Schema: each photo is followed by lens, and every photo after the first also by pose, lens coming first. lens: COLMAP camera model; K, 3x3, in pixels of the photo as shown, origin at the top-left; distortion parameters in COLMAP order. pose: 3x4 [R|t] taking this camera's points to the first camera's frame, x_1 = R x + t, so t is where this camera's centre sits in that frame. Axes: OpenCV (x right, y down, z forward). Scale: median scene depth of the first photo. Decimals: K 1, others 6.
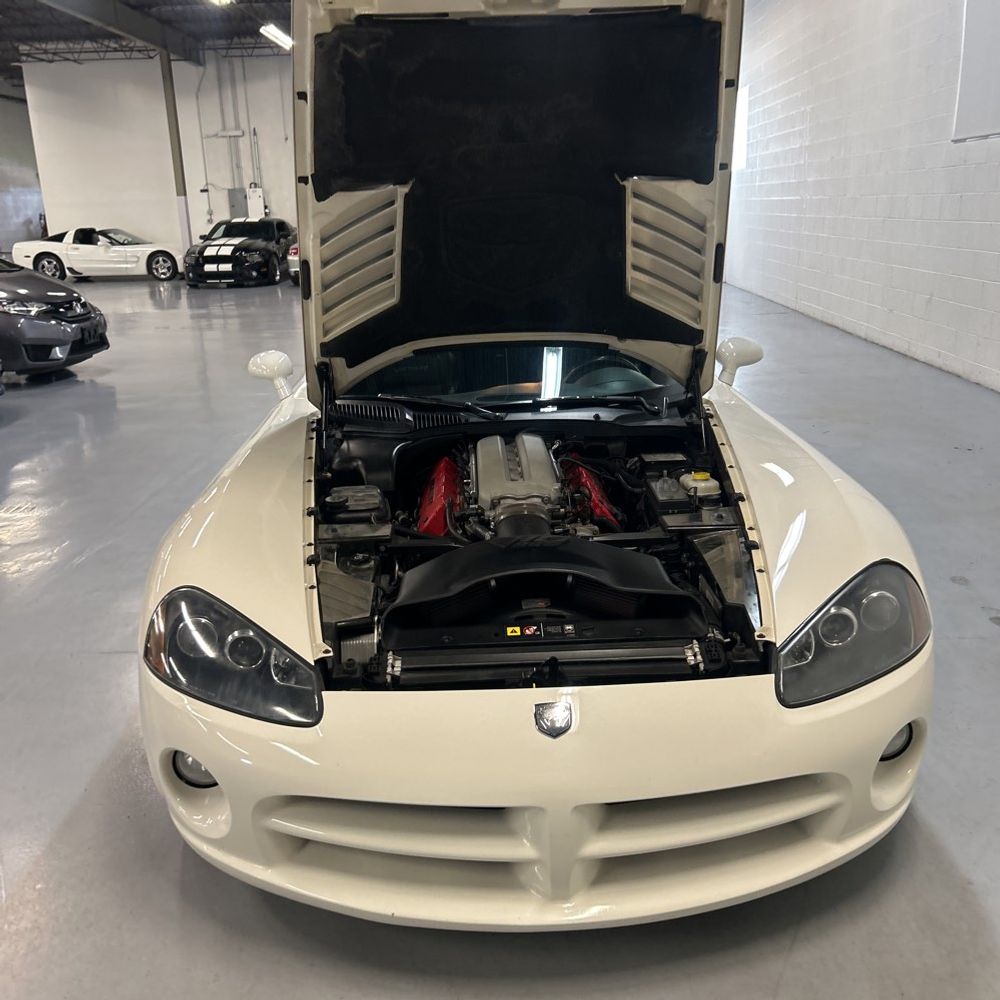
lens RADIAL K [[1011.2, 0, 492.5], [0, 1011.2, 466.7], [0, 0, 1]] dist [0.013356, 0.000000]
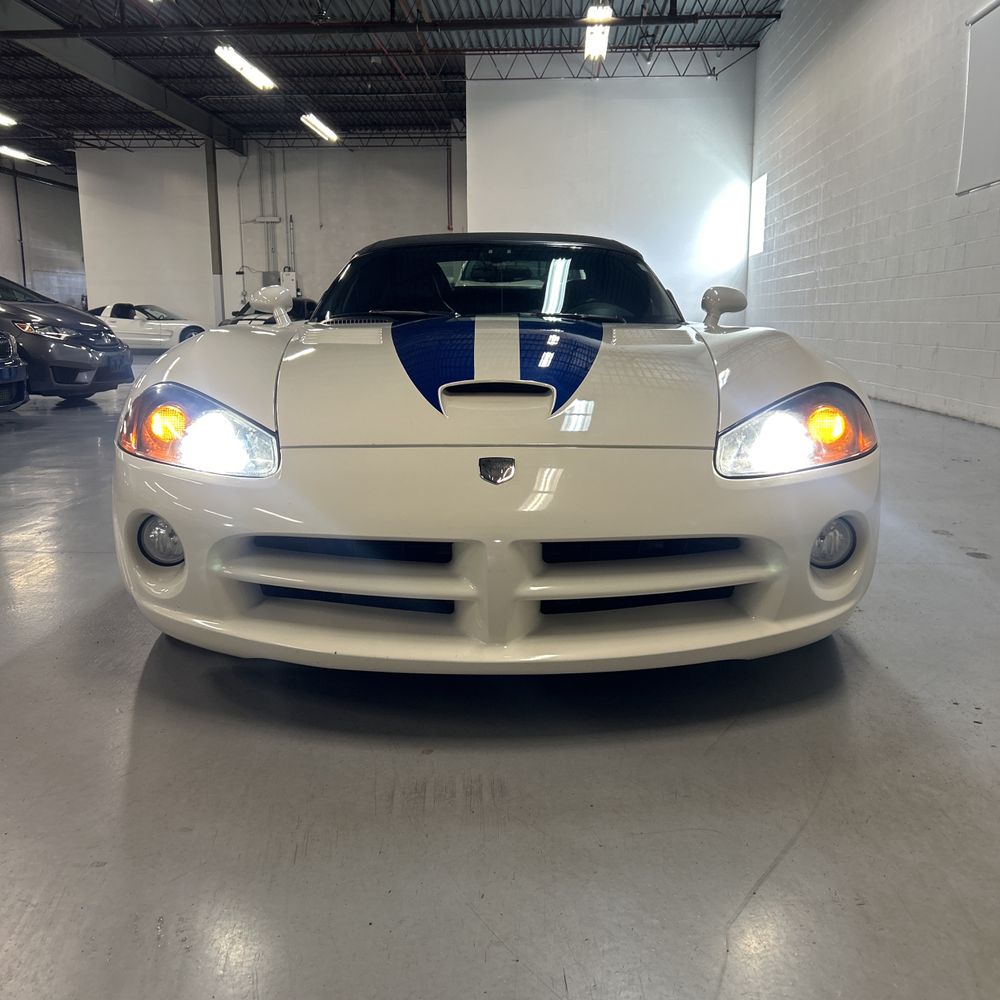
lens RADIAL K [[1011.2, 0, 484.5], [0, 1011.2, 481.8], [0, 0, 1]] dist [0.013356, 0.000000]
pose [[0.998875, 0.034761, -0.032265, 0.010382], [-0.037647, 0.994894, -0.093644, 0.045966], [0.028845, 0.094754, 0.995083, -0.004956]]
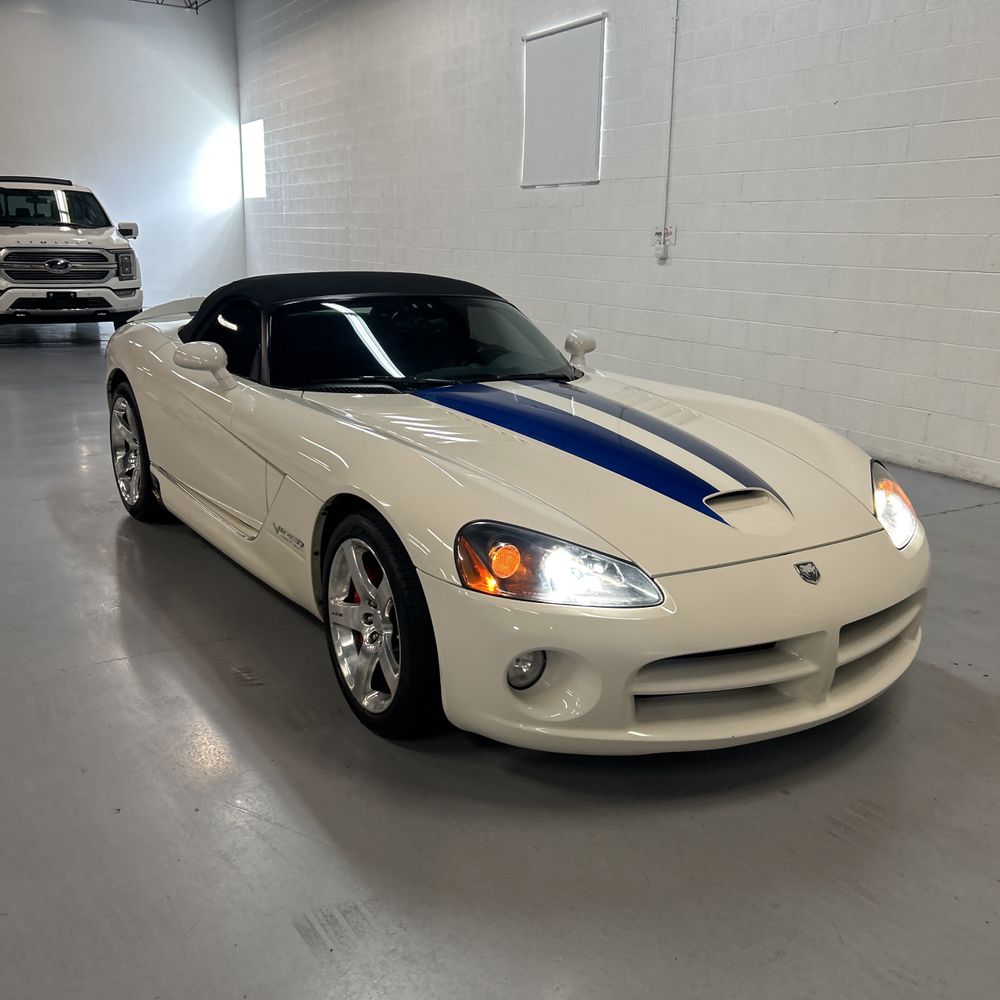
lens RADIAL K [[1011.2, 0, 475.1], [0, 1011.2, 471.8], [0, 0, 1]] dist [0.013356, 0.000000]
pose [[0.854808, -0.068732, 0.514373, -0.132861], [0.081938, 0.996633, -0.002997, 0.009642], [-0.512435, 0.044709, 0.857561, 0.003882]]
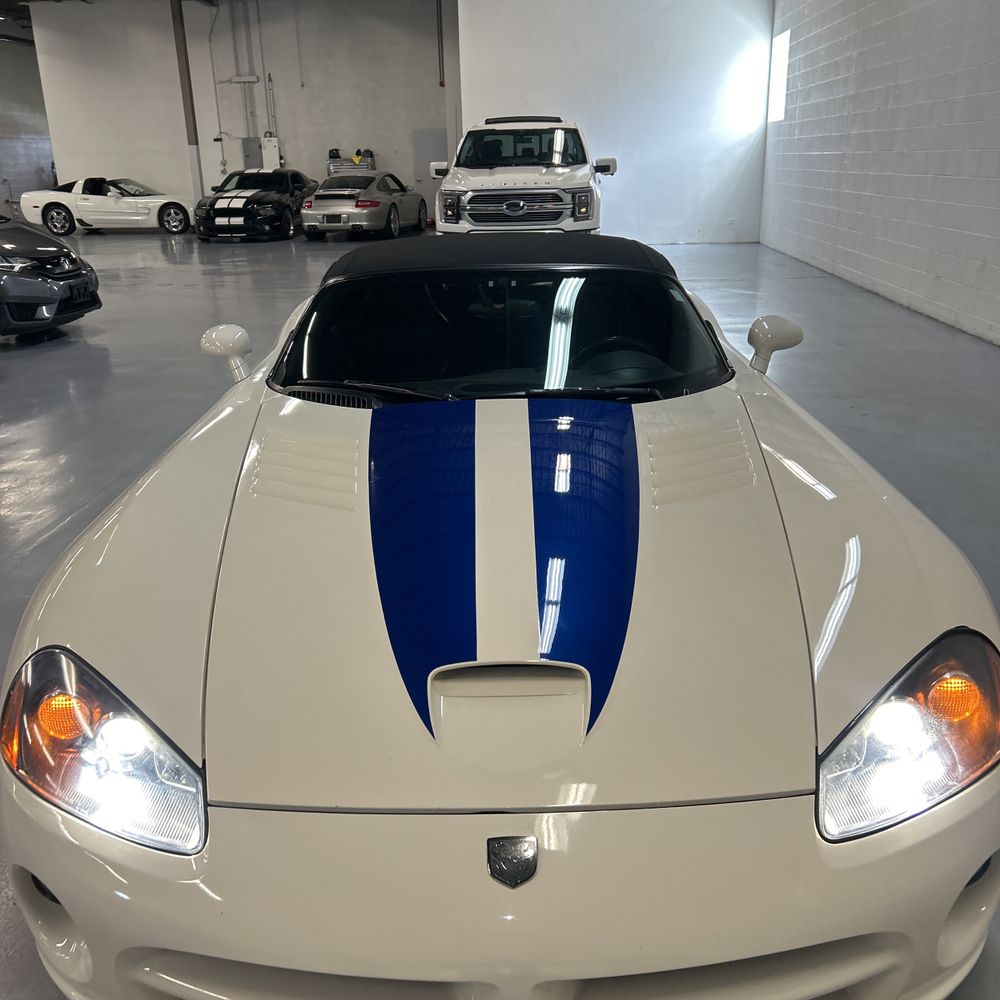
lens RADIAL K [[1011.2, 0, 494.1], [0, 1011.2, 492.0], [0, 0, 1]] dist [0.013356, 0.000000]
pose [[0.999635, 0.016797, -0.021177, 0.007343], [-0.015382, 0.997747, 0.065296, -0.008313], [0.022226, -0.064946, 0.997641, 0.035677]]
